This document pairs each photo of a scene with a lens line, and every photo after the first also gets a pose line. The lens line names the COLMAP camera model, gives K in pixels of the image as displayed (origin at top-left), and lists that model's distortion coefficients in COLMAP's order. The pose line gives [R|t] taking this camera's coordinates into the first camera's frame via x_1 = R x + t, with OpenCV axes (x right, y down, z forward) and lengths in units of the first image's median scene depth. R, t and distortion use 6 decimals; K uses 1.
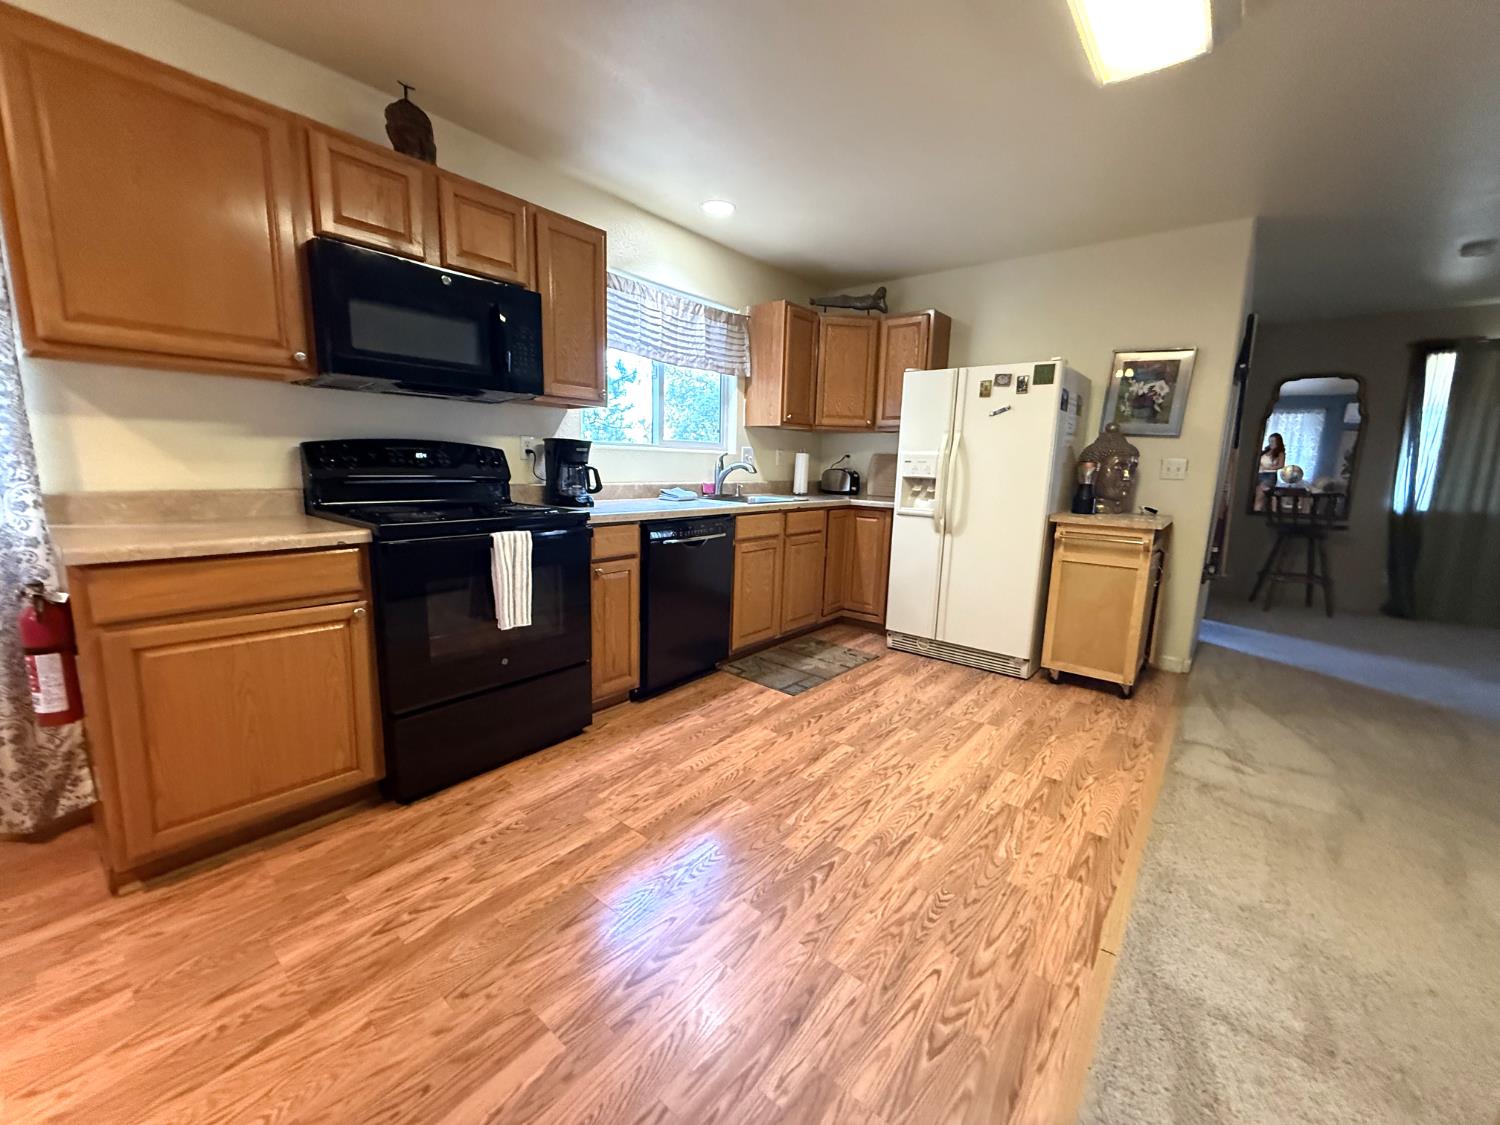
lens RADIAL K [[600.0, 0, 750.7], [0, 600.0, 561.1], [0, 0, 1]] dist [-0.002914, -0.000067]
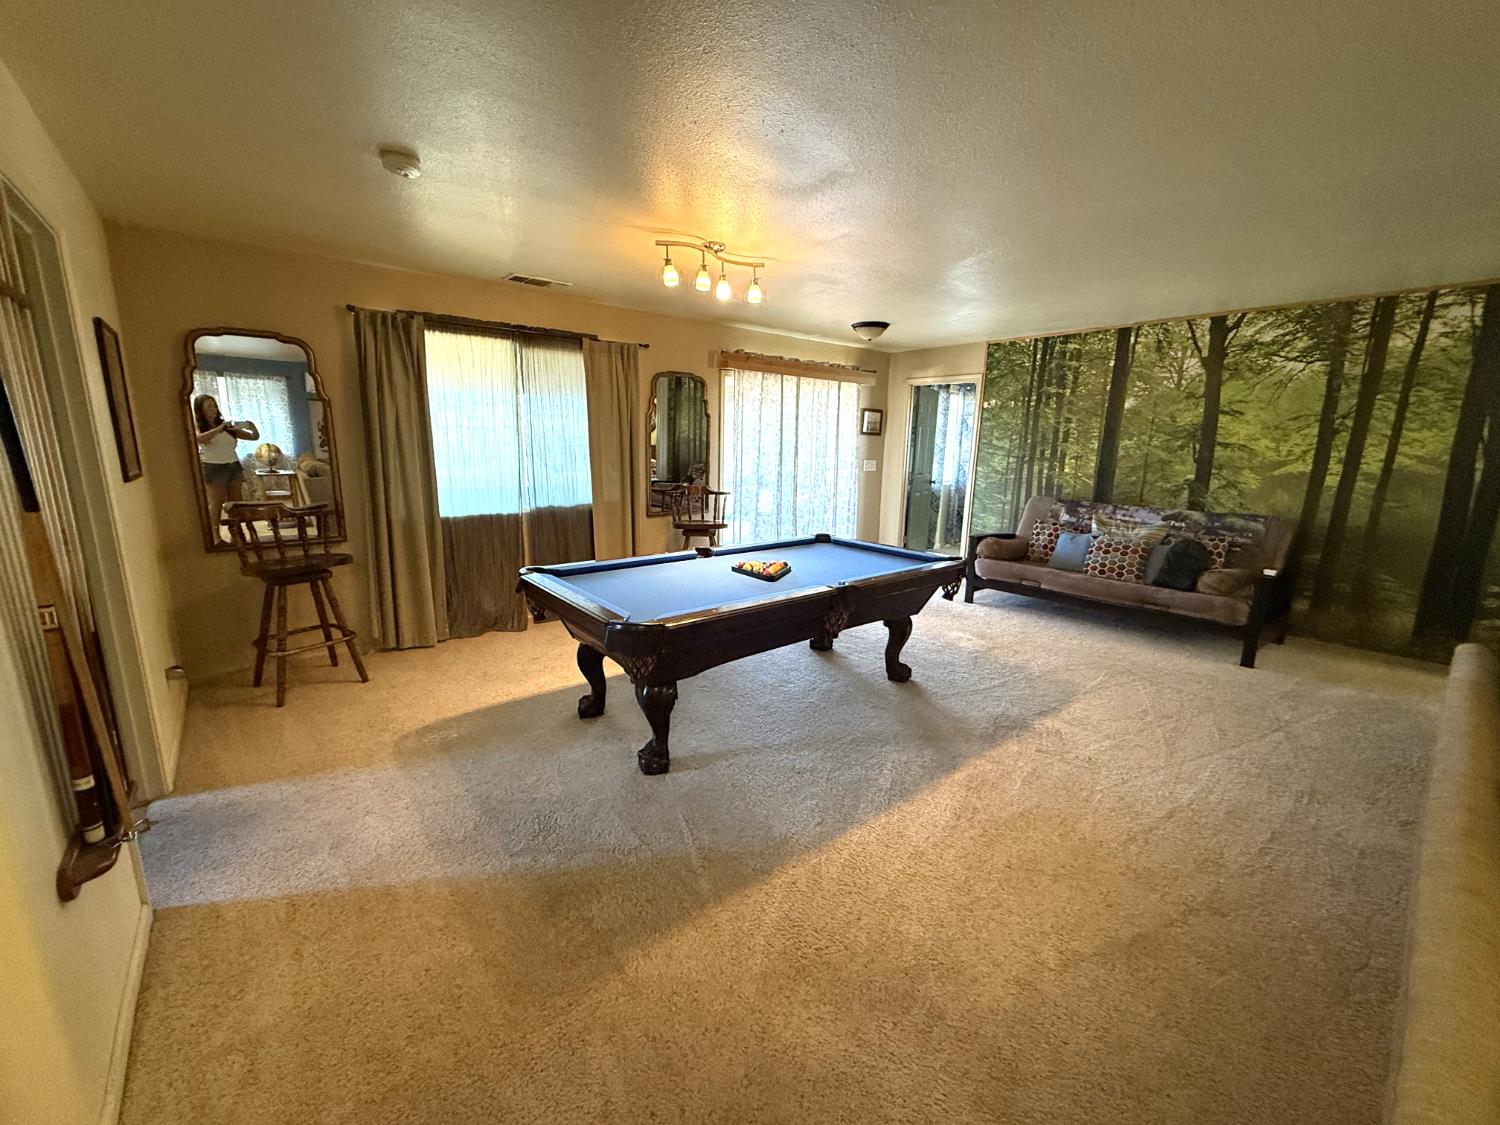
lens RADIAL K [[600.0, 0, 739.6], [0, 600.0, 564.9], [0, 0, 1]] dist [-0.002914, -0.000067]
pose [[0.195675, -0.227210, 0.953985, 0.456685], [0.157562, 0.967436, 0.198096, -0.134032], [-0.967928, 0.111549, 0.225103, 0.439807]]
